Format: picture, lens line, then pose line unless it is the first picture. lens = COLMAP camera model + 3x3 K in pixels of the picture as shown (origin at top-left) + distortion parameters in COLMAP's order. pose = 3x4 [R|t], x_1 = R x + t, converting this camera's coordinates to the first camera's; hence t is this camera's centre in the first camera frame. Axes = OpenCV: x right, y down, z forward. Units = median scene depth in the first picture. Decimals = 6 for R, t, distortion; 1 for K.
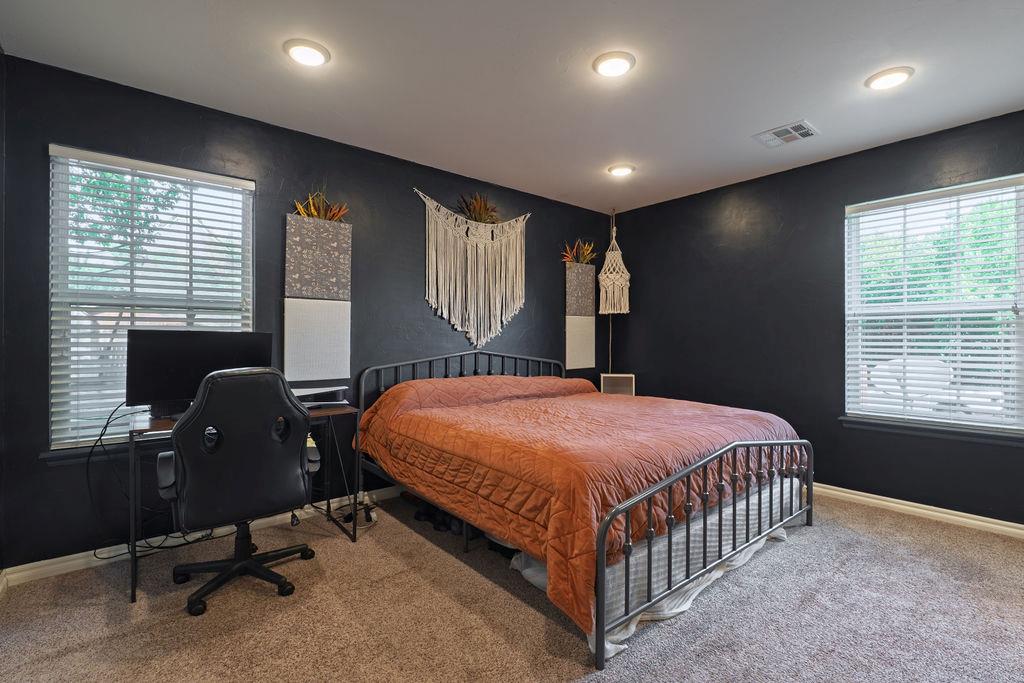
lens RADIAL K [[466.4, 0, 509.2], [0, 466.4, 339.0], [0, 0, 1]] dist [-0.013303, 0.000495]
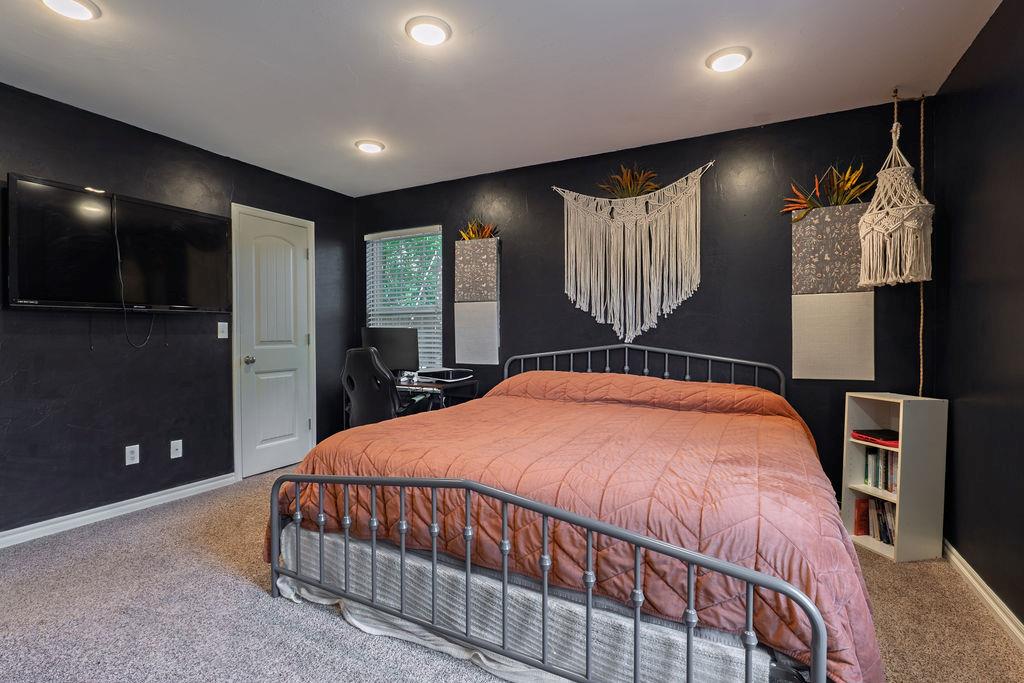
lens RADIAL K [[466.4, 0, 507.1], [0, 466.4, 341.3], [0, 0, 1]] dist [-0.013303, 0.000495]
pose [[0.392368, 0.009644, -0.919758, 0.654065], [-0.002959, 0.999953, 0.009222, 0.009997], [0.919804, -0.000897, 0.392378, 0.455541]]
